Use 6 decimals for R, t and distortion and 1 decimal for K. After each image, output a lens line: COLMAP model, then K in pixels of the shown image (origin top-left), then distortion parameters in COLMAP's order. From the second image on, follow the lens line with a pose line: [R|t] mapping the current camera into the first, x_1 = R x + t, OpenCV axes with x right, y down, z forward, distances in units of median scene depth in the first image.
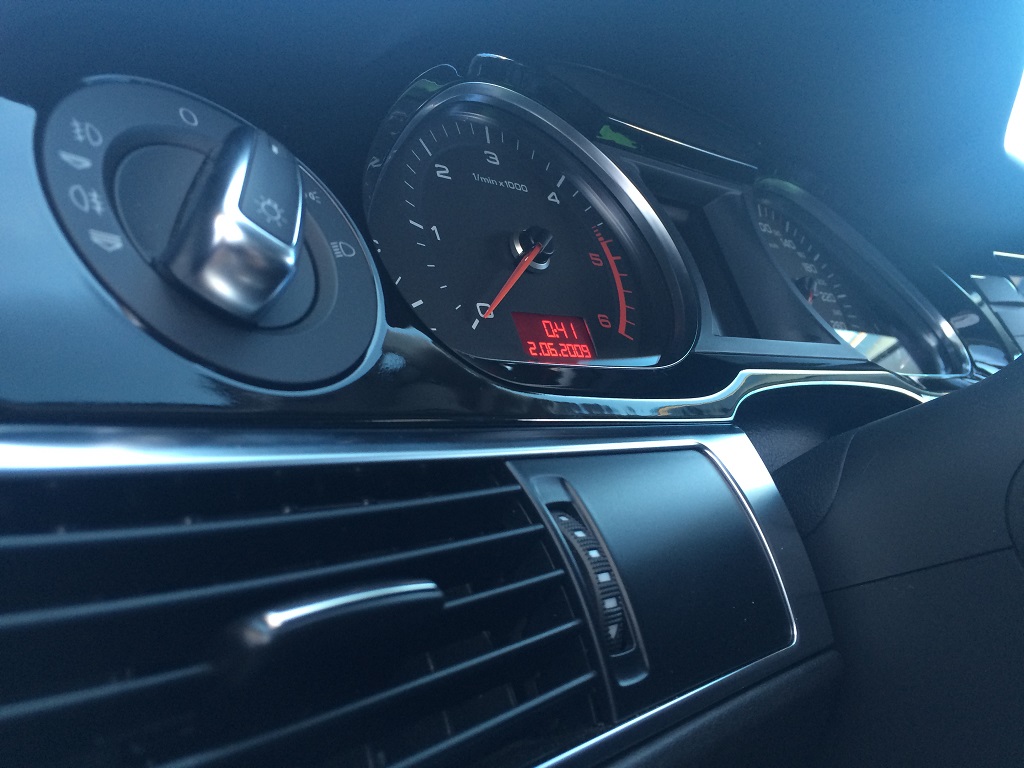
lens RADIAL K [[860.5, 0, 507.7], [0, 860.5, 390.4], [0, 0, 1]] dist [0.071416, -0.114138]
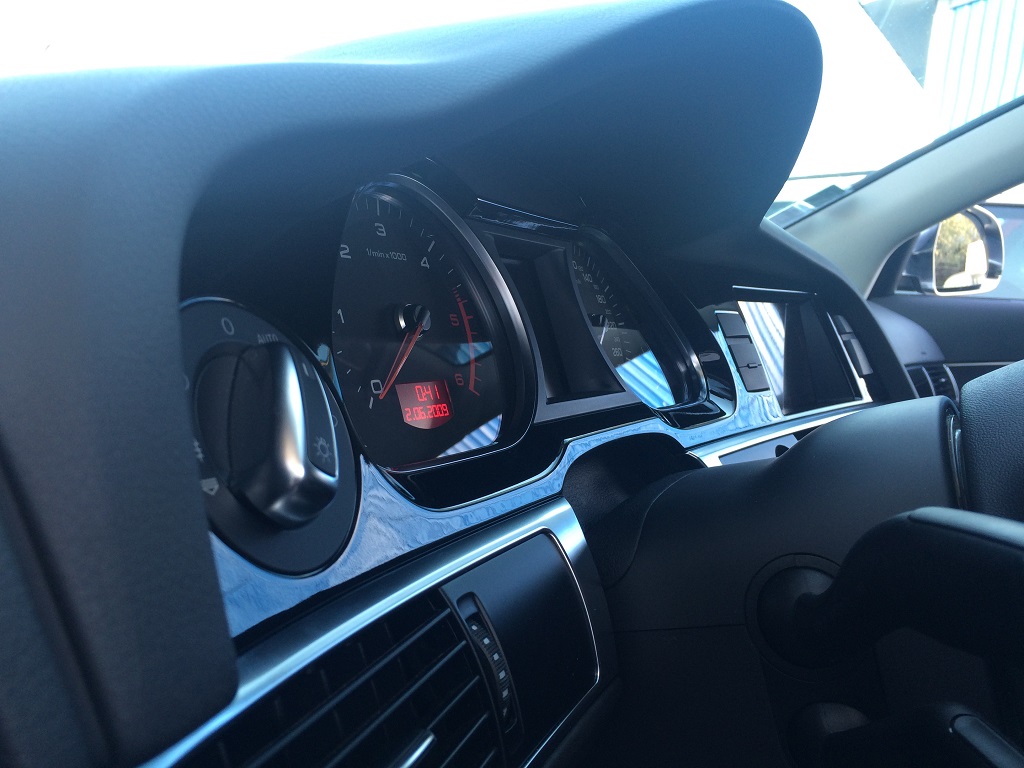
lens RADIAL K [[860.5, 0, 501.0], [0, 860.5, 377.2], [0, 0, 1]] dist [0.071416, -0.114138]
pose [[0.949393, 0.084008, 0.302647, -0.198633], [-0.124487, 0.985297, 0.117016, -0.235870], [-0.288367, -0.148770, 0.945892, -0.146642]]
